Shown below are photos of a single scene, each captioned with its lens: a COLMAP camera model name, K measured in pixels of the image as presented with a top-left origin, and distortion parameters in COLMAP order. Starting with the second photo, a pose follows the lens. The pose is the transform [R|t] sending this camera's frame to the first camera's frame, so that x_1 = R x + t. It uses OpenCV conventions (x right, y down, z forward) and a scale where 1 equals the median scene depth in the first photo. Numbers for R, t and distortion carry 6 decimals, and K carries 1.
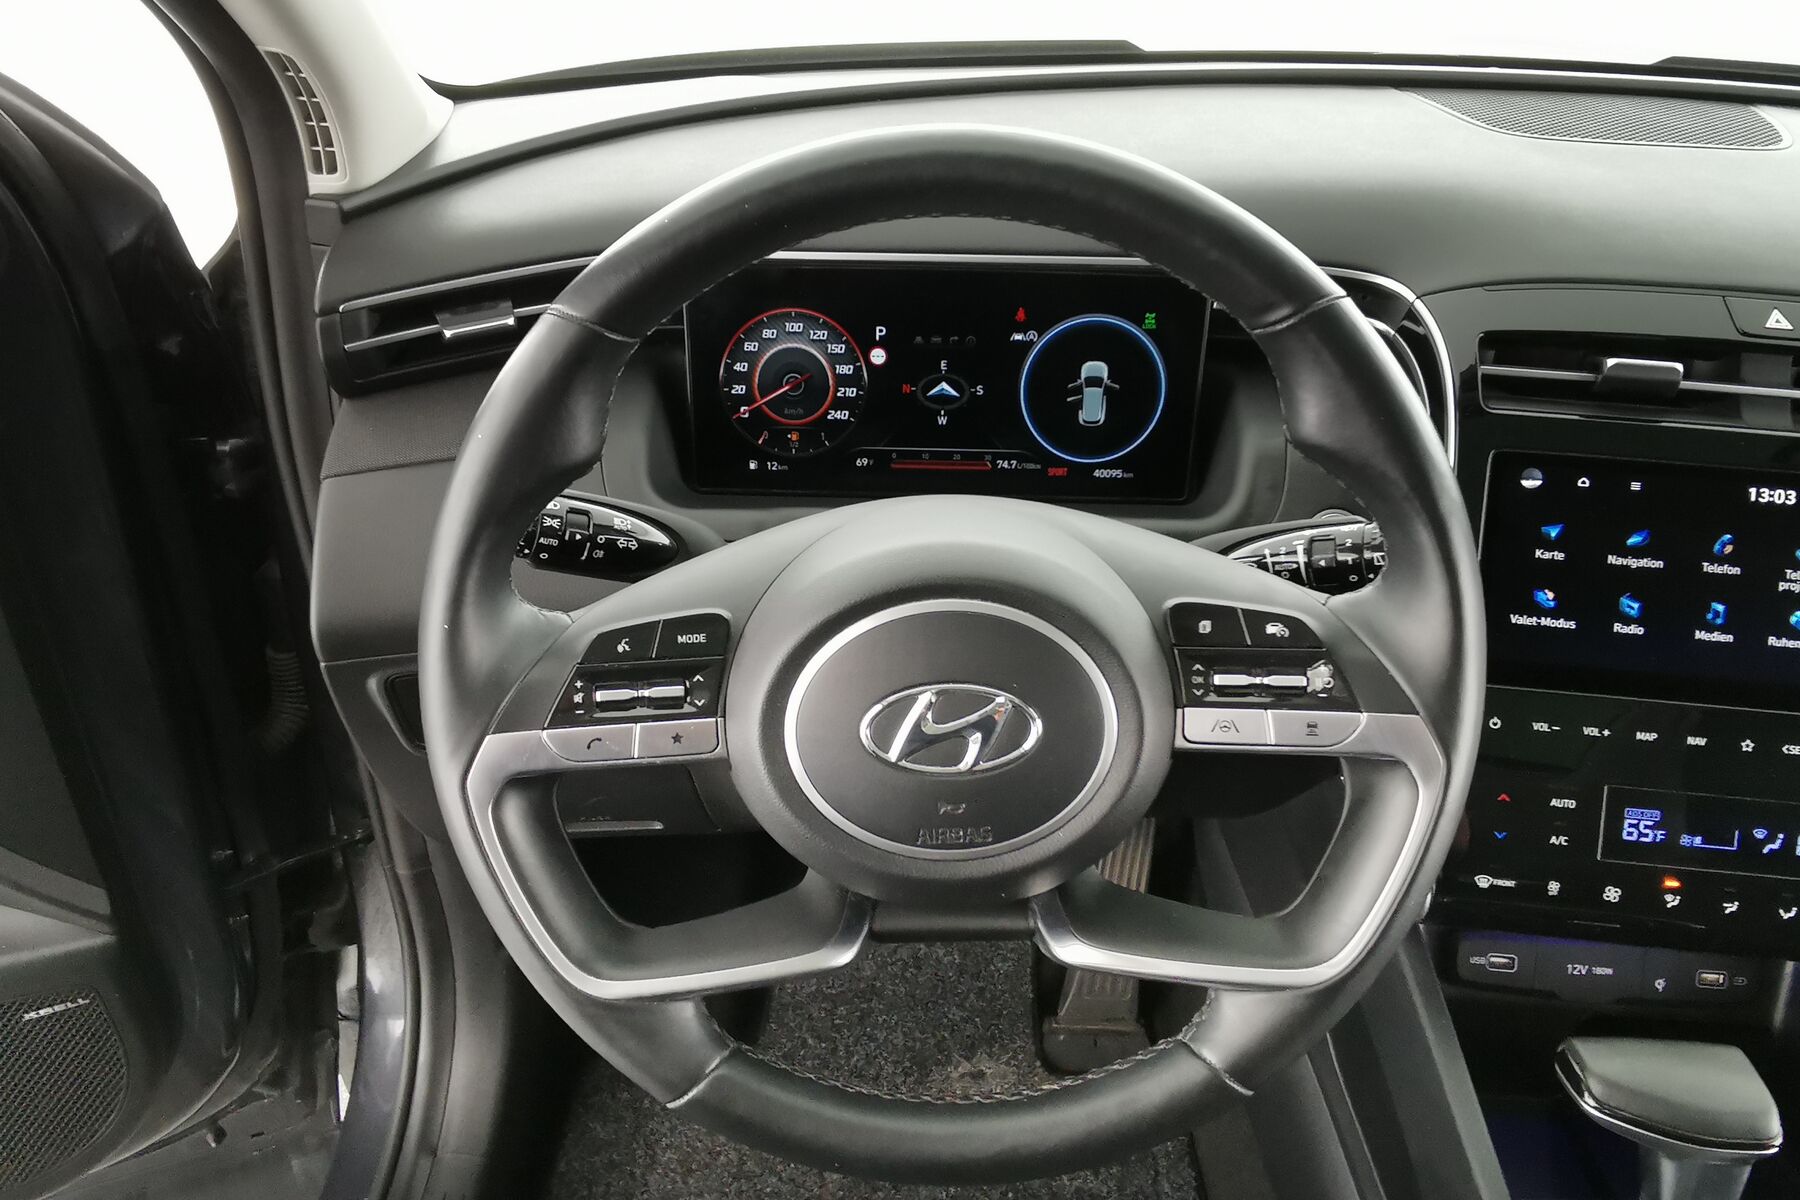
lens RADIAL K [[1350.1, 0, 898.6], [0, 1350.1, 620.6], [0, 0, 1]] dist [0.079871, -0.162136]
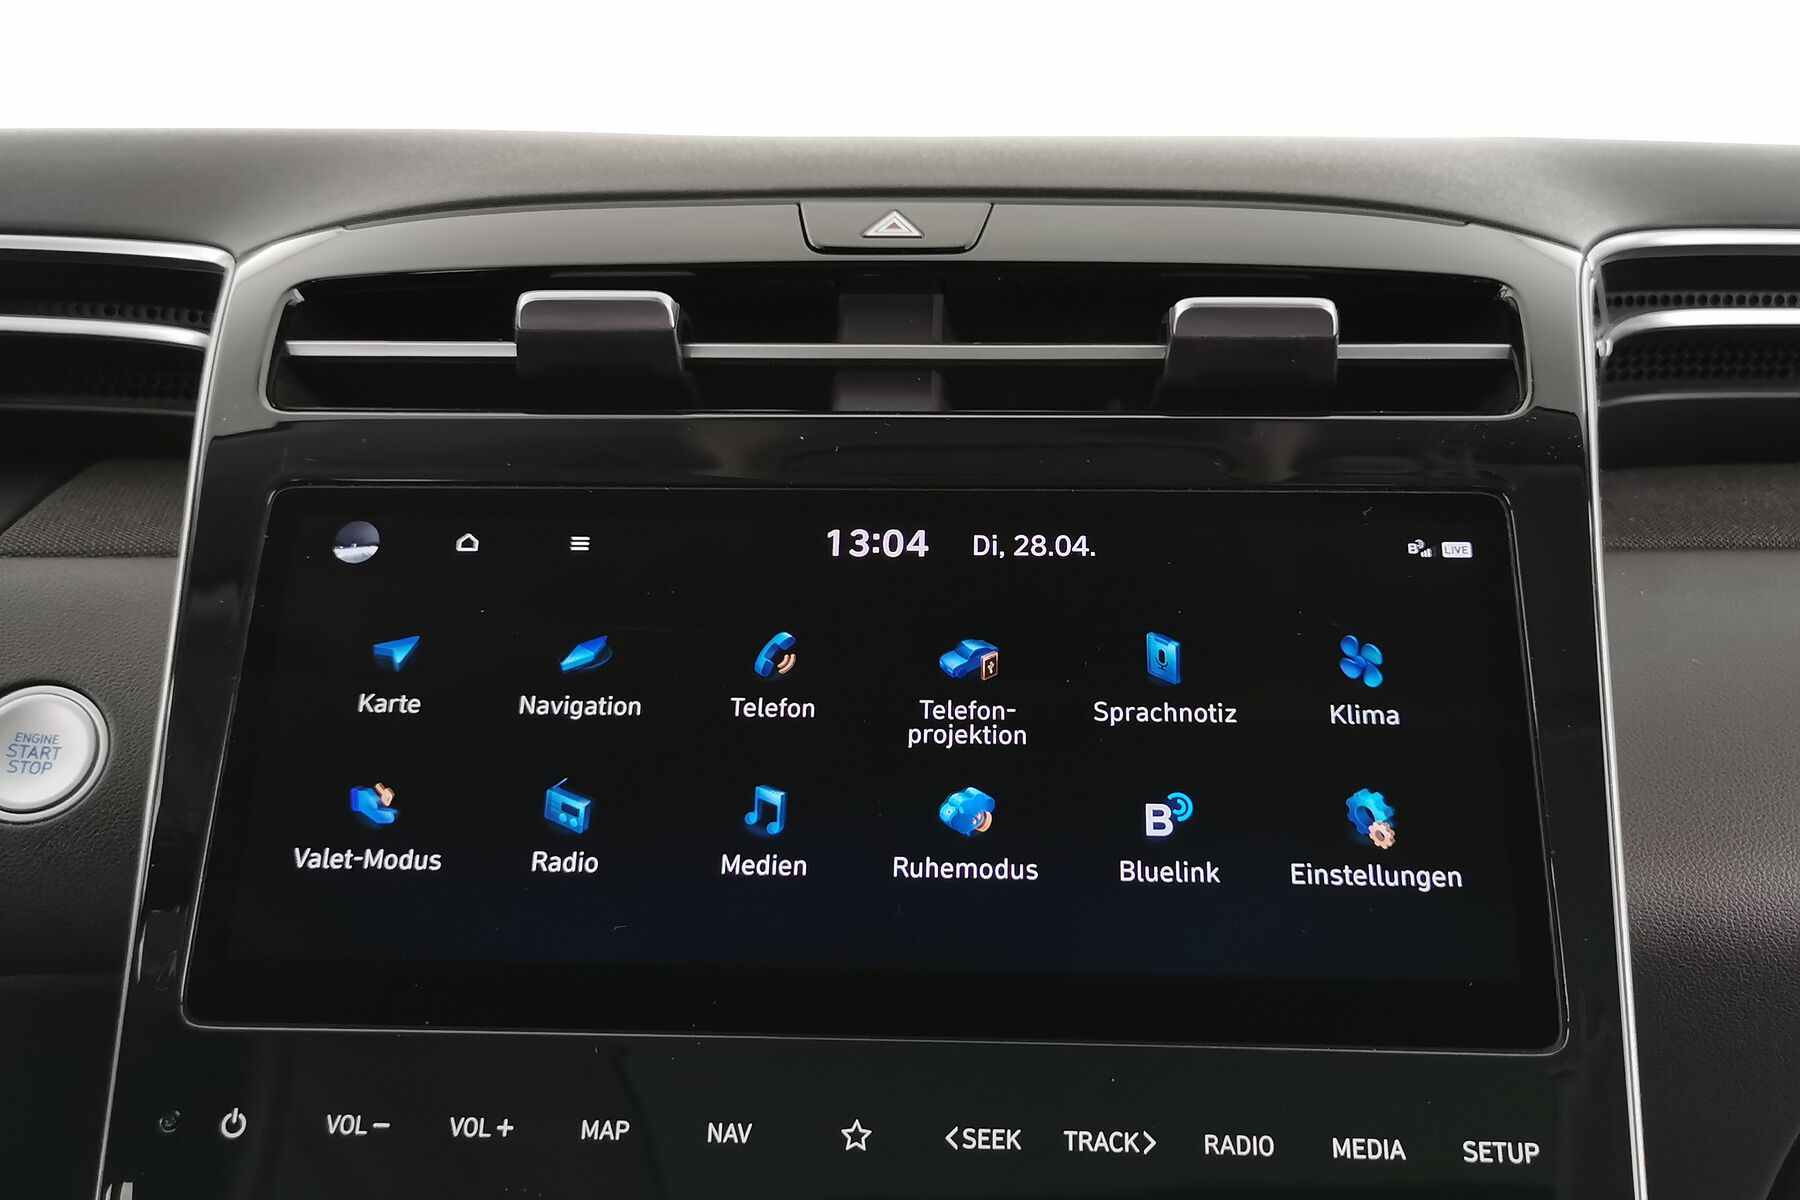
lens RADIAL K [[1789.9, 0, 905.5], [0, 1789.9, 594.1], [0, 0, 1]] dist [0.027792, -0.013546]
pose [[0.996113, -0.028506, 0.083347, 0.550495], [0.059615, 0.914738, -0.399626, 0.142727], [-0.064849, 0.403041, 0.912881, 0.432081]]
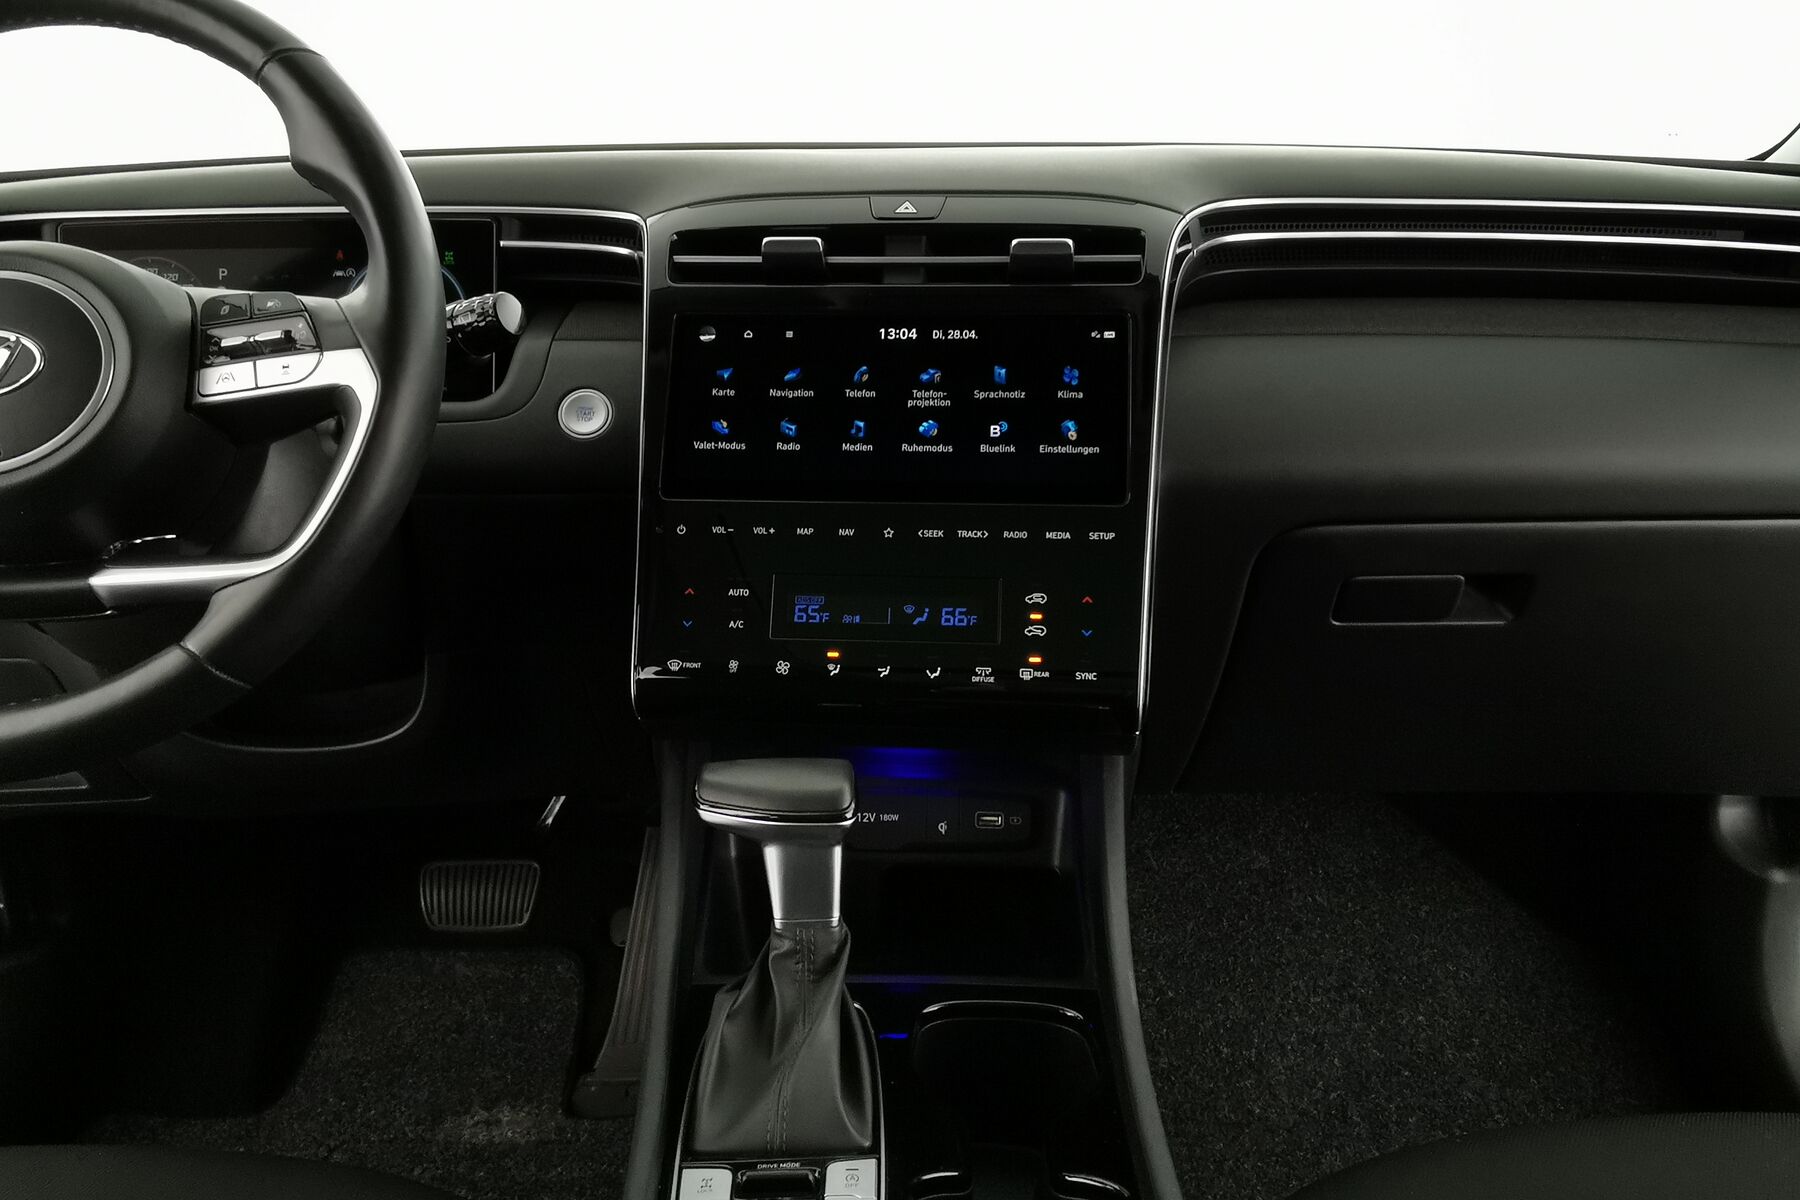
lens RADIAL K [[1363.1, 0, 894.7], [0, 1363.1, 624.2], [0, 0, 1]] dist [0.102546, -0.248637]
pose [[0.998897, -0.032979, 0.033430, 0.539270], [0.040700, 0.963122, -0.265970, 0.437880], [-0.023426, 0.267037, 0.963401, -0.094266]]
